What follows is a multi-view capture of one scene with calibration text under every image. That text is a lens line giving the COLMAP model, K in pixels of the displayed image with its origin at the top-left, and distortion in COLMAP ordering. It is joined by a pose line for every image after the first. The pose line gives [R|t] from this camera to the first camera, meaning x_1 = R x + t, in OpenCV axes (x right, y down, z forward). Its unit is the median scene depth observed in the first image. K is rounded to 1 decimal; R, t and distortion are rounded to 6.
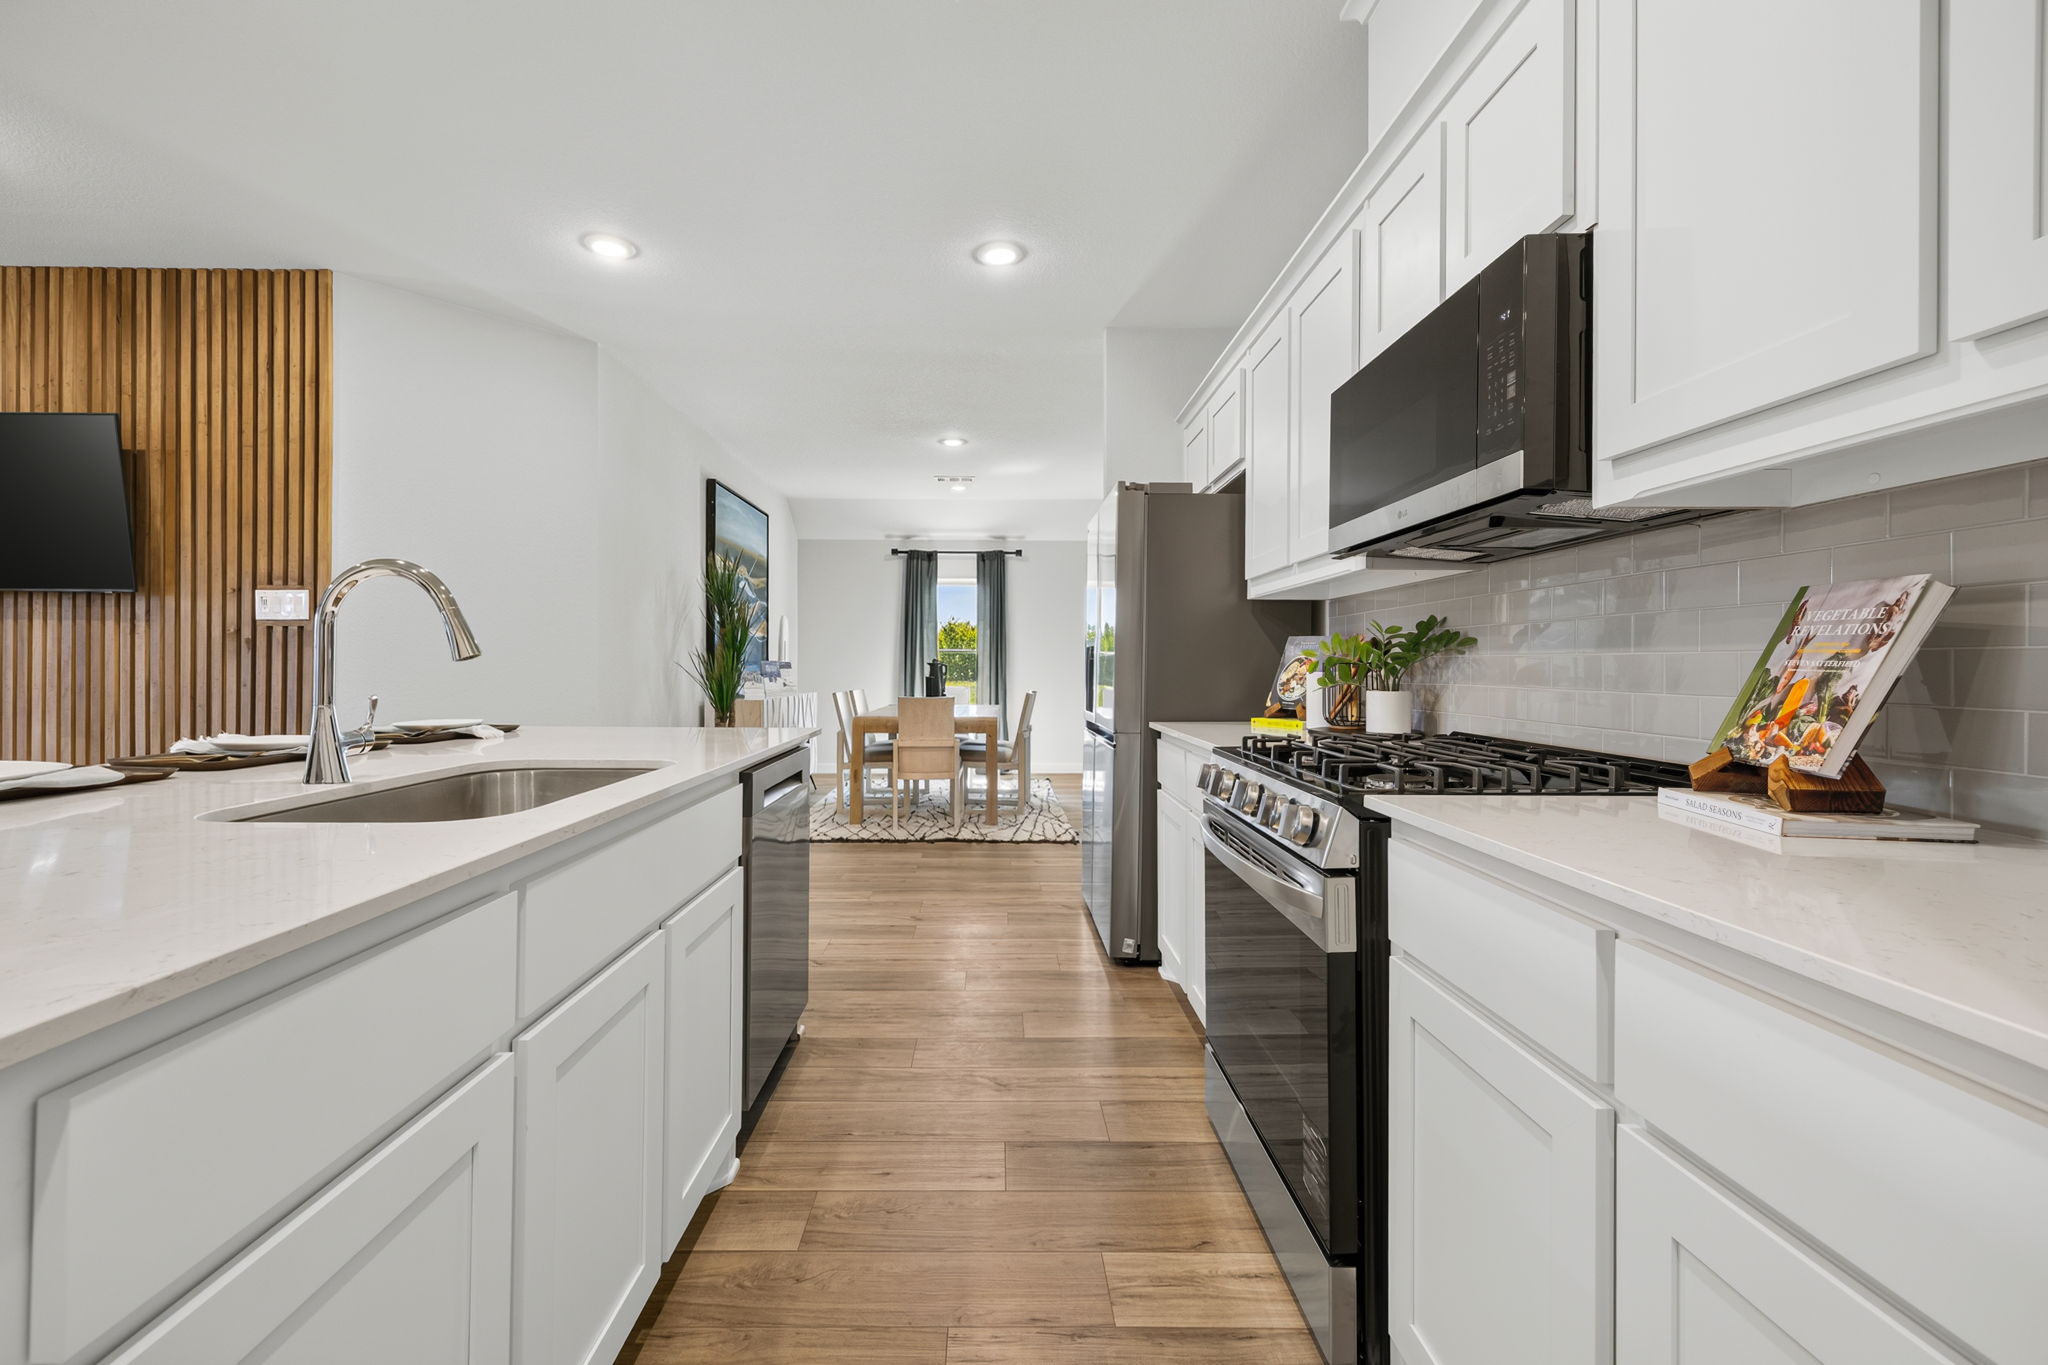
lens RADIAL K [[831.5, 0, 999.3], [0, 831.5, 667.2], [0, 0, 1]] dist [0.002906, -0.000140]
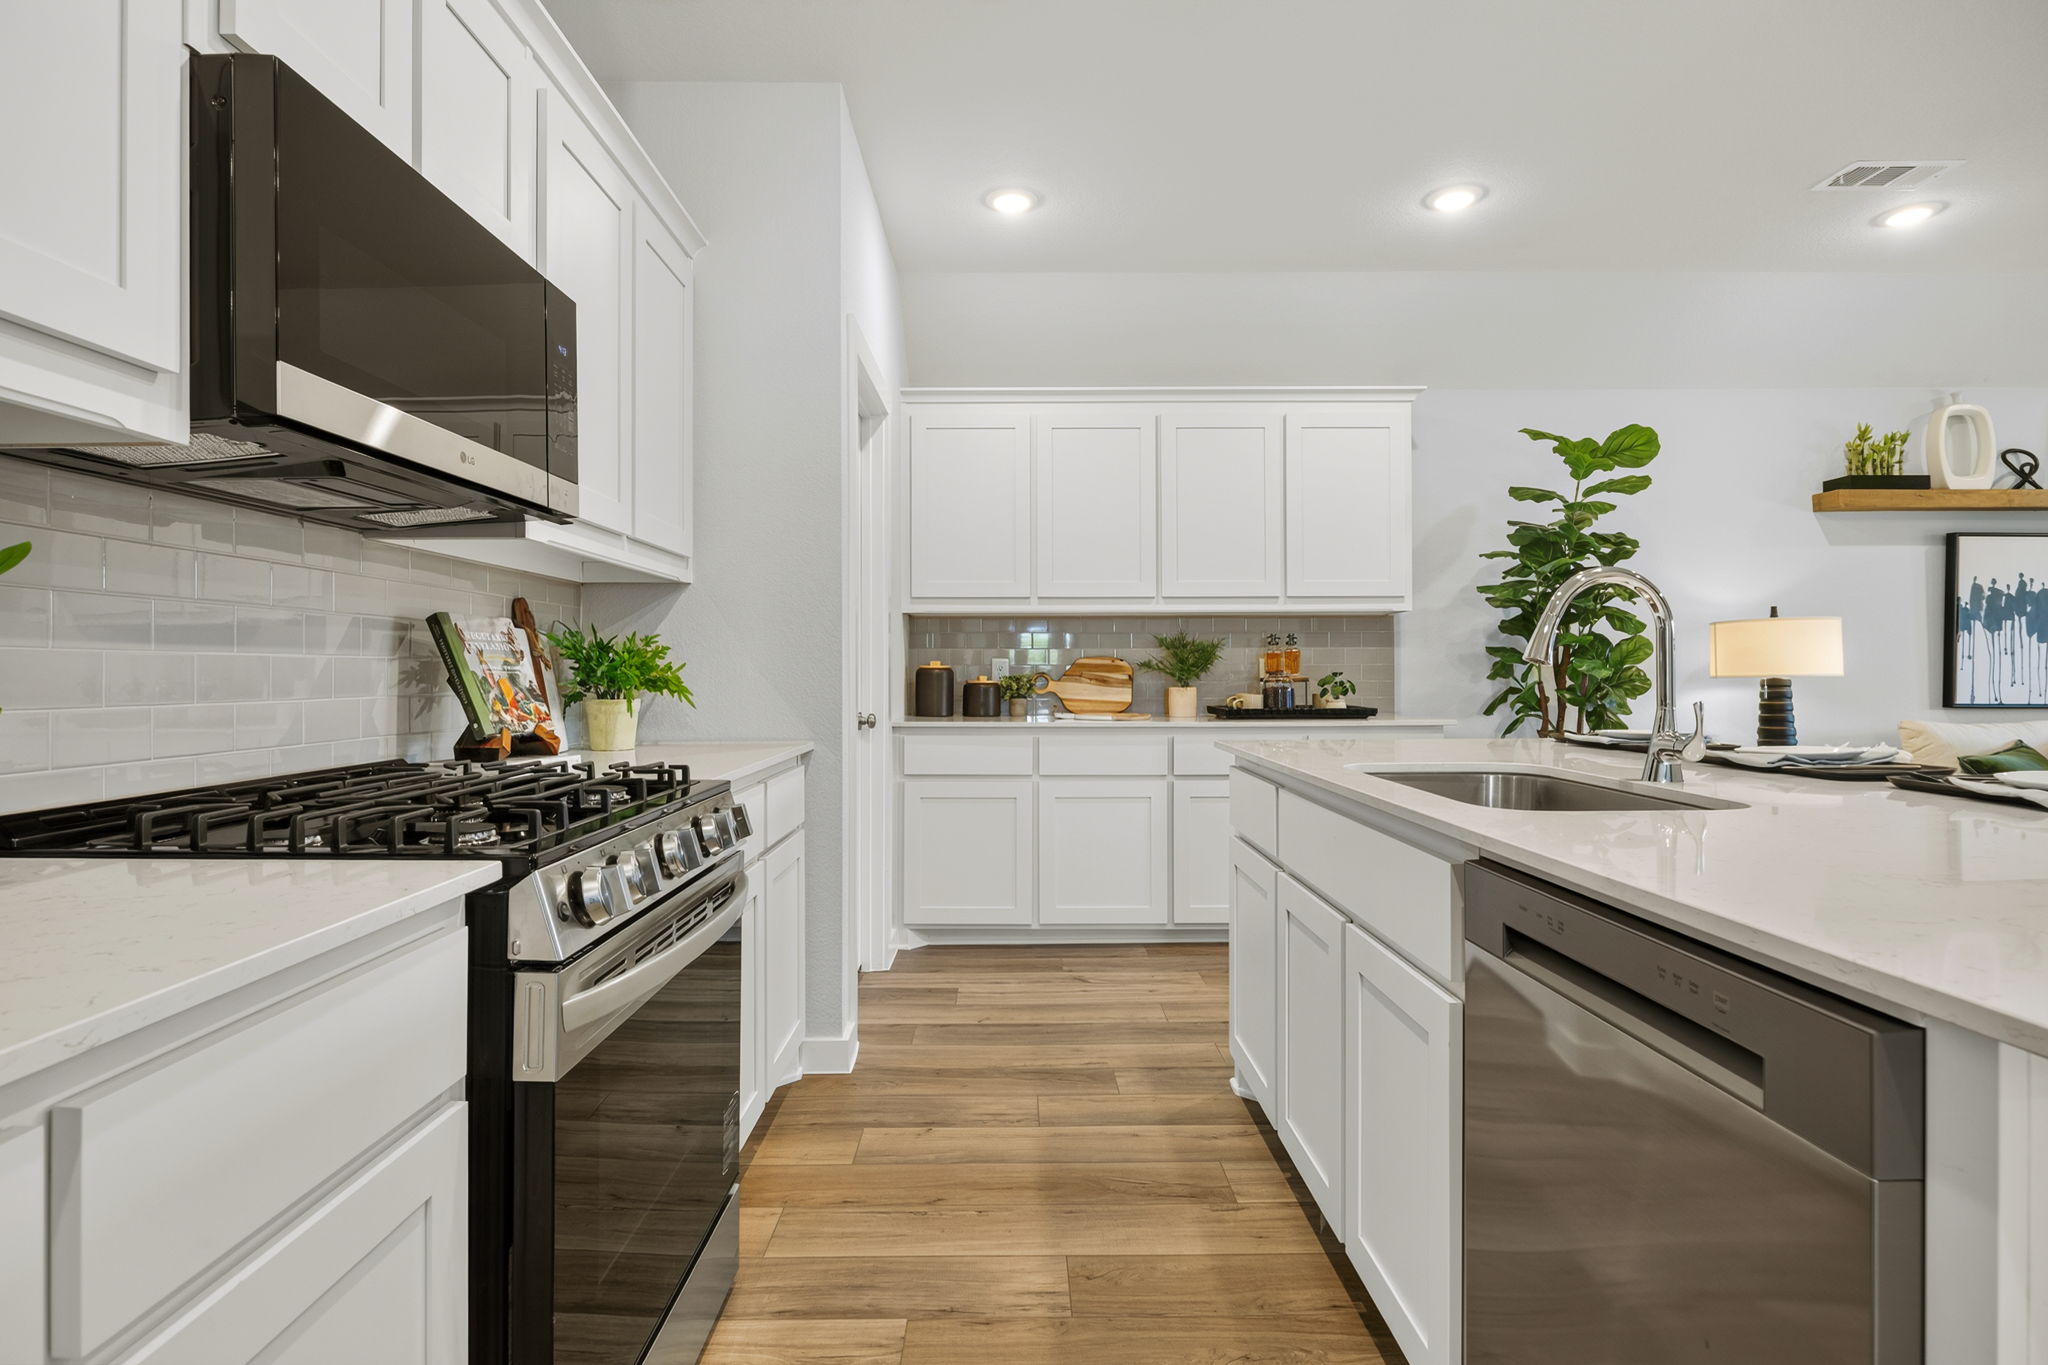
lens RADIAL K [[1012.7, 0, 1017.6], [0, 1012.7, 669.3], [0, 0, 1]] dist [-0.009888, 0.000024]
pose [[-0.999988, -0.000067, 0.004942, -0.000403], [-0.000068, 1.000000, -0.000081, -0.000135], [-0.004942, -0.000082, -0.999988, 0.902170]]
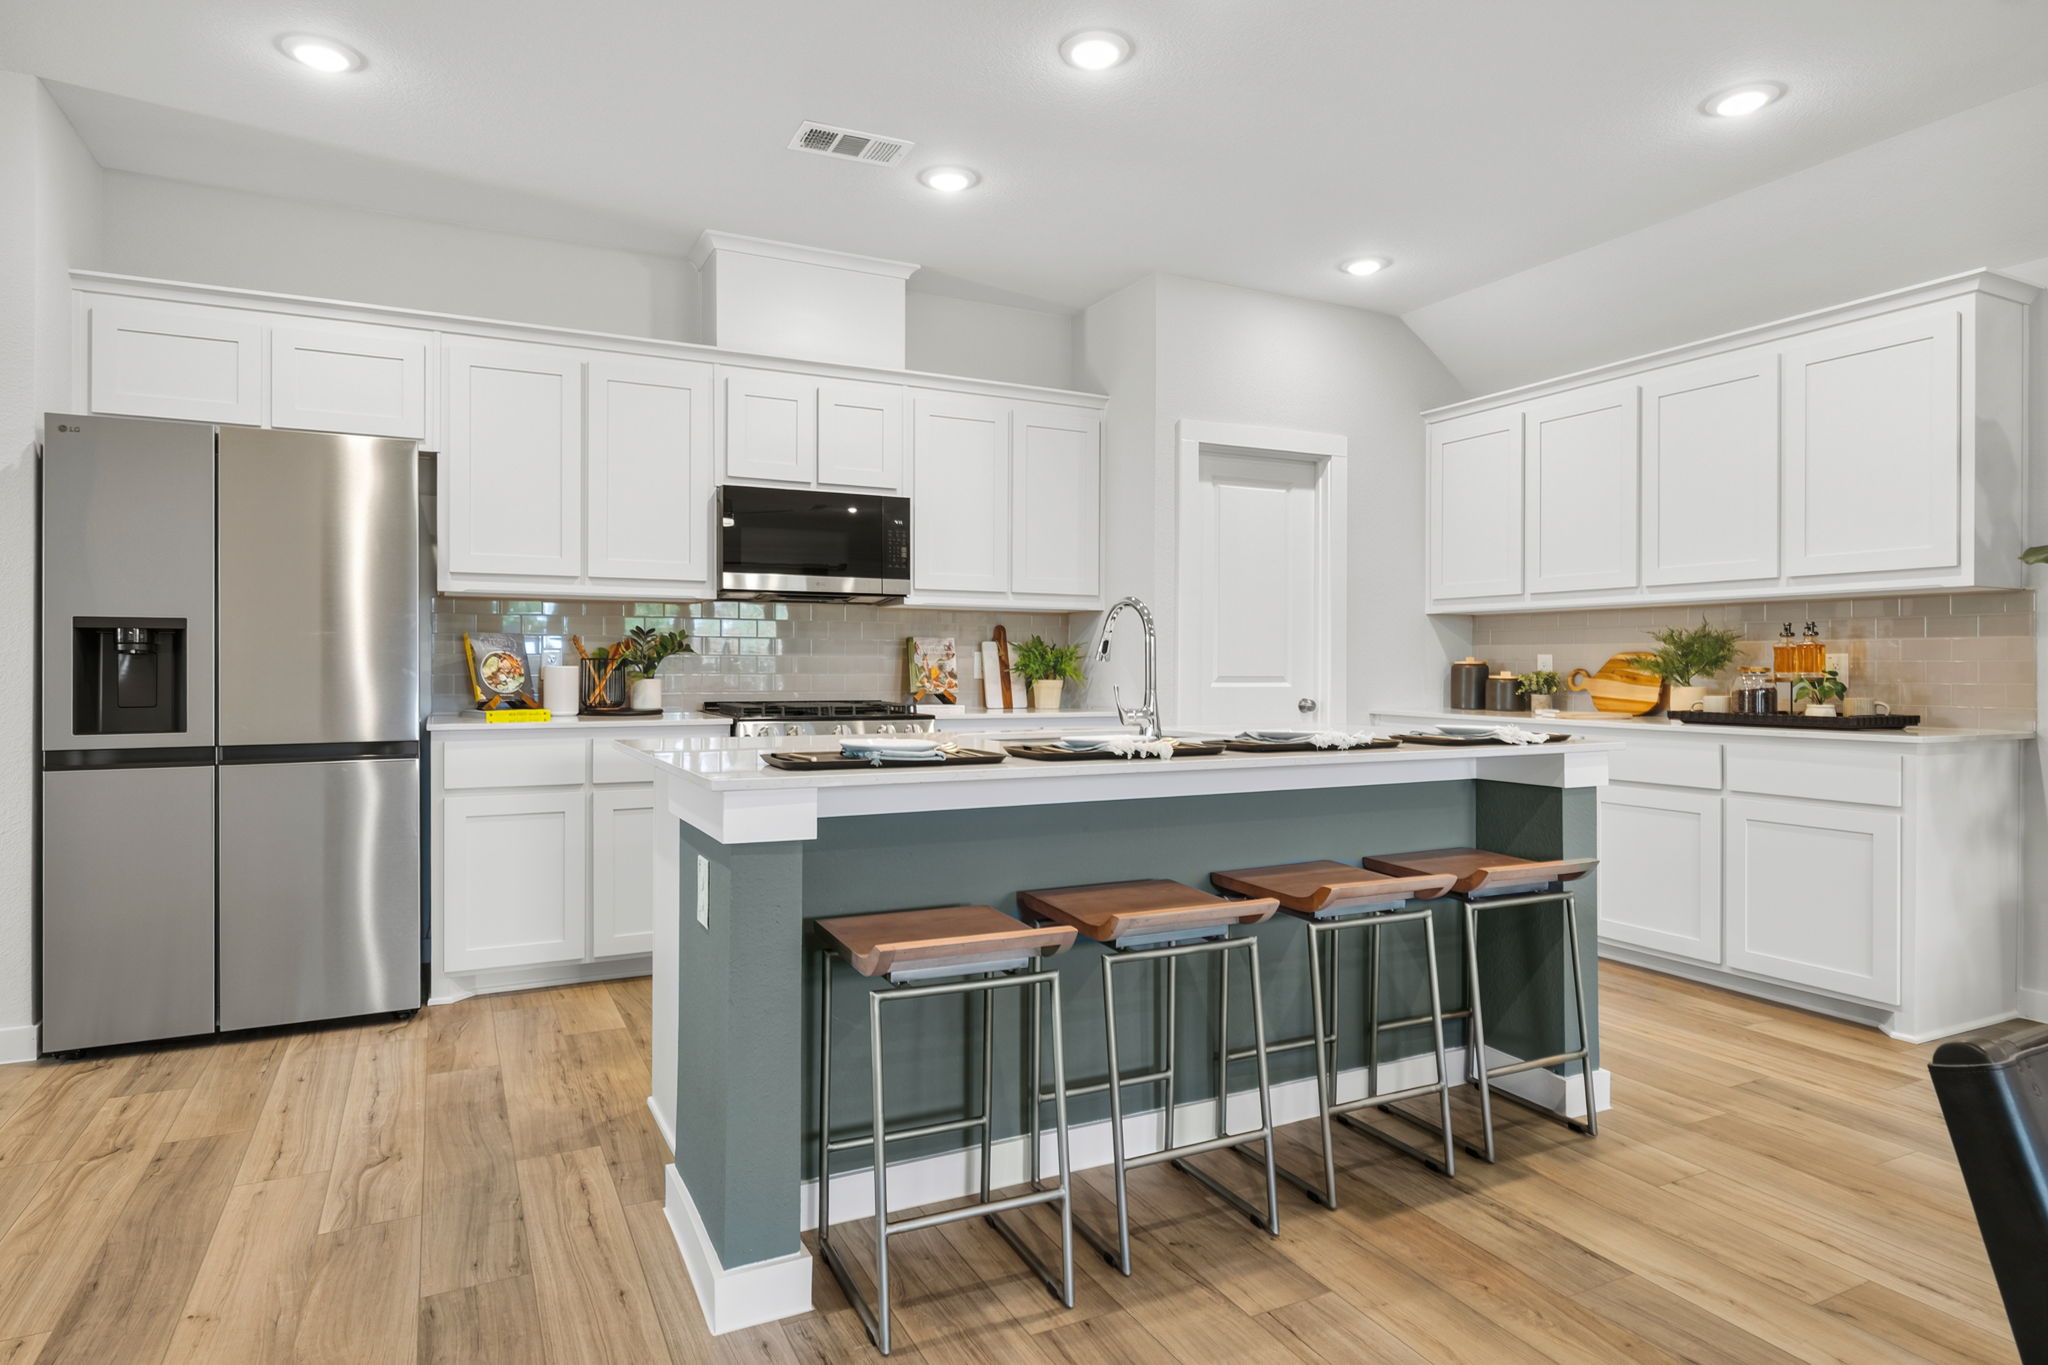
lens RADIAL K [[1161.3, 0, 1012.3], [0, 1161.3, 668.1], [0, 0, 1]] dist [-0.000680, -0.002351]
pose [[-0.437499, -0.005956, 0.899199, -1.040004], [-0.003549, 0.999982, 0.004896, -0.001394], [-0.899212, -0.001049, -0.437512, 0.858702]]
